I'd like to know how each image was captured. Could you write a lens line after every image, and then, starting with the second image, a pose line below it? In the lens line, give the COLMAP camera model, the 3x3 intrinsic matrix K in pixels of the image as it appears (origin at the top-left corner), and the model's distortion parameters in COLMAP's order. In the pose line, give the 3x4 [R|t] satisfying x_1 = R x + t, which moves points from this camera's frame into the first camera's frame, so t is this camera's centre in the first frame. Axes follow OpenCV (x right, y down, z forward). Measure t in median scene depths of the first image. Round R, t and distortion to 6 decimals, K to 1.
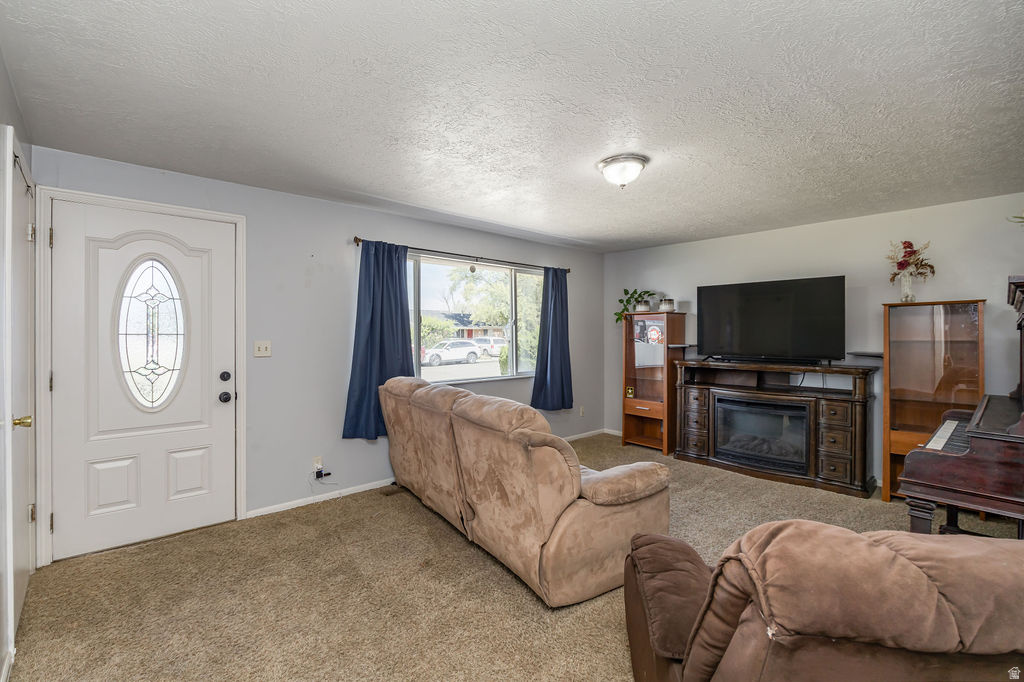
lens RADIAL K [[485.5, 0, 509.0], [0, 485.5, 336.5], [0, 0, 1]] dist [-0.000203, -0.000104]
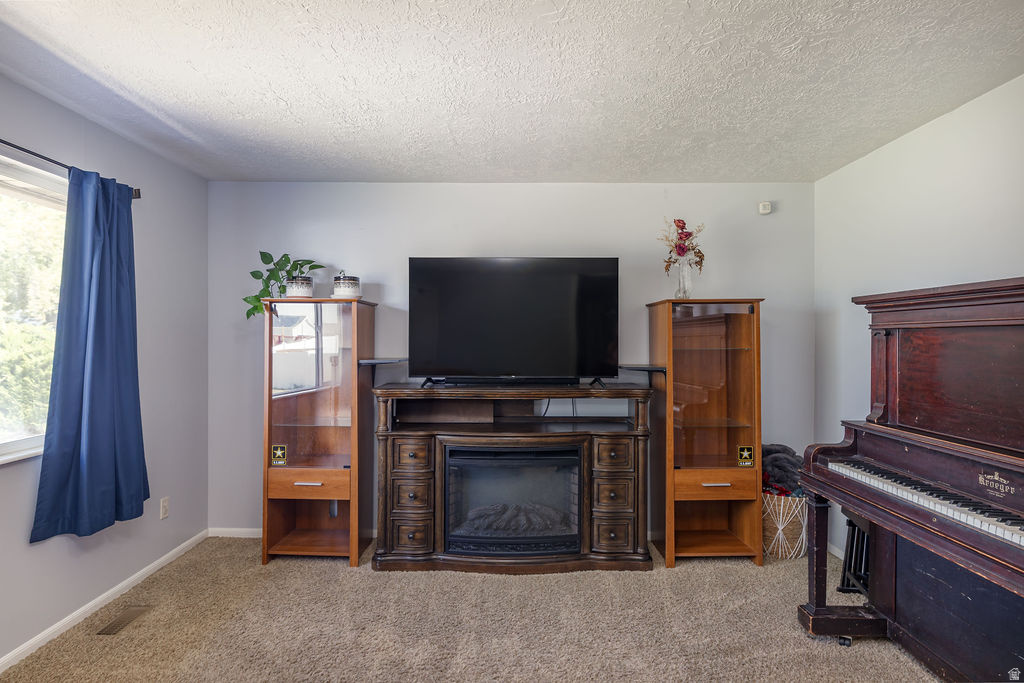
lens RADIAL K [[559.1, 0, 510.8], [0, 559.1, 335.9], [0, 0, 1]] dist [-0.005417, -0.001183]
pose [[0.692816, 0.002559, 0.721109, -0.004148], [0.002791, 0.999977, -0.006230, -0.005747], [-0.721109, 0.006329, 0.692793, 0.465397]]
